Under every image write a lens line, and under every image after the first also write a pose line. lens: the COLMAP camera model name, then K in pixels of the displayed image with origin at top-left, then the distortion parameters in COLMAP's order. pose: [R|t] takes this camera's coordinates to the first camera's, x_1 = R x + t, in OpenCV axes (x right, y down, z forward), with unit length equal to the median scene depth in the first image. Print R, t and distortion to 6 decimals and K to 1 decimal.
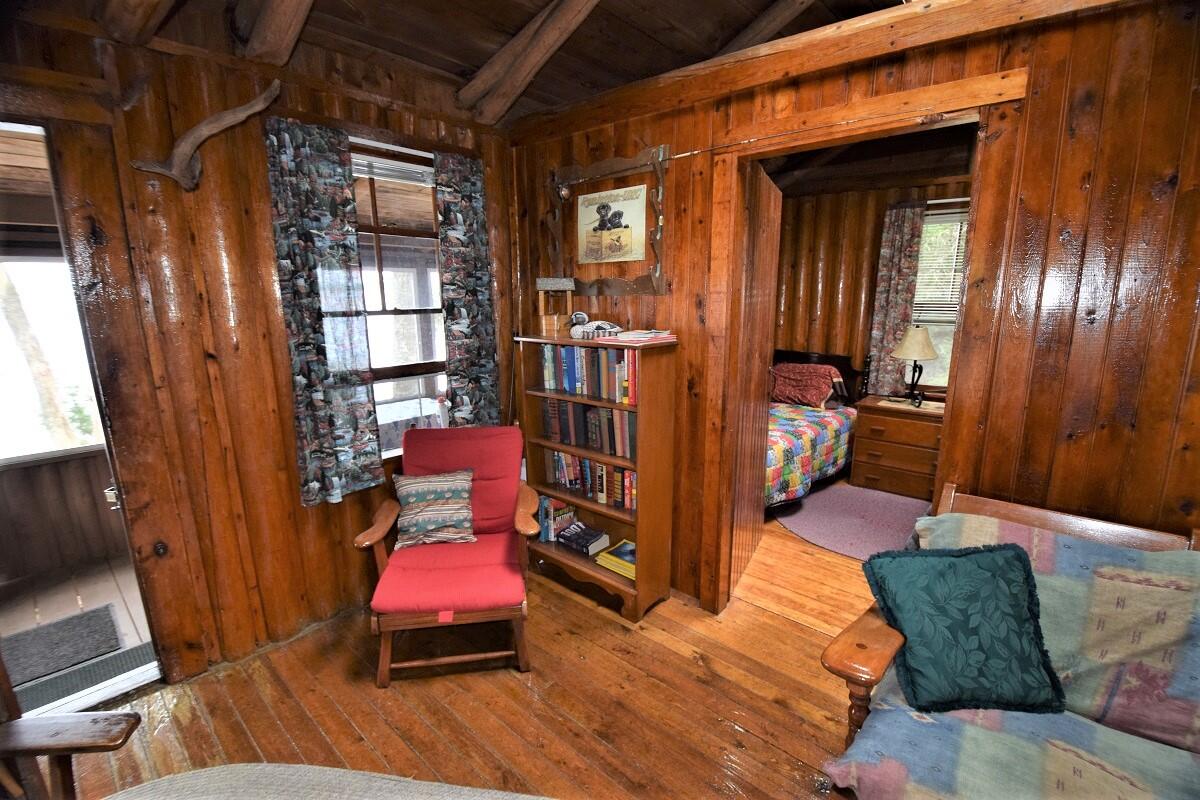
lens RADIAL K [[526.6, 0, 601.5], [0, 526.6, 413.7], [0, 0, 1]] dist [0.001683, -0.014993]
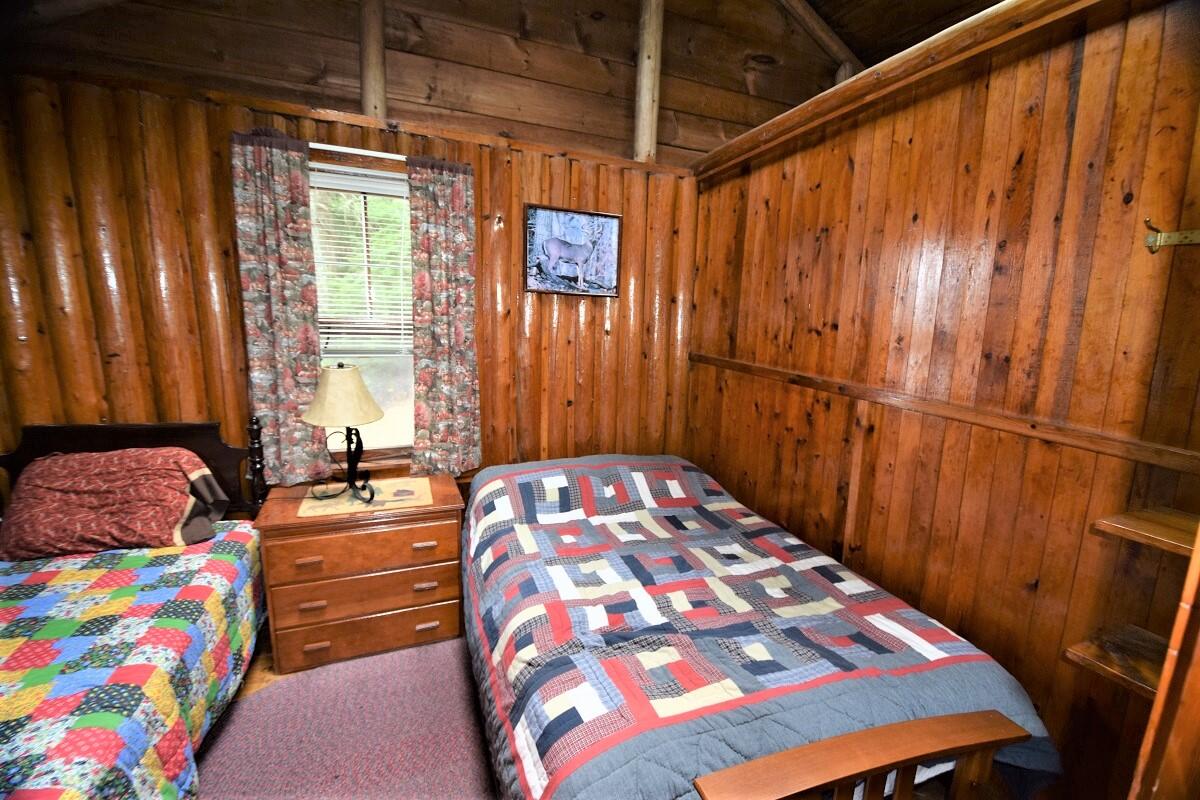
lens RADIAL K [[526.6, 0, 601.5], [0, 526.6, 413.7], [0, 0, 1]] dist [0.001683, -0.014993]
pose [[0.449810, -0.160987, 0.878495, 0.204845], [0.158224, 0.982426, 0.099018, -0.115970], [-0.878997, 0.094460, 0.467377, 0.454294]]
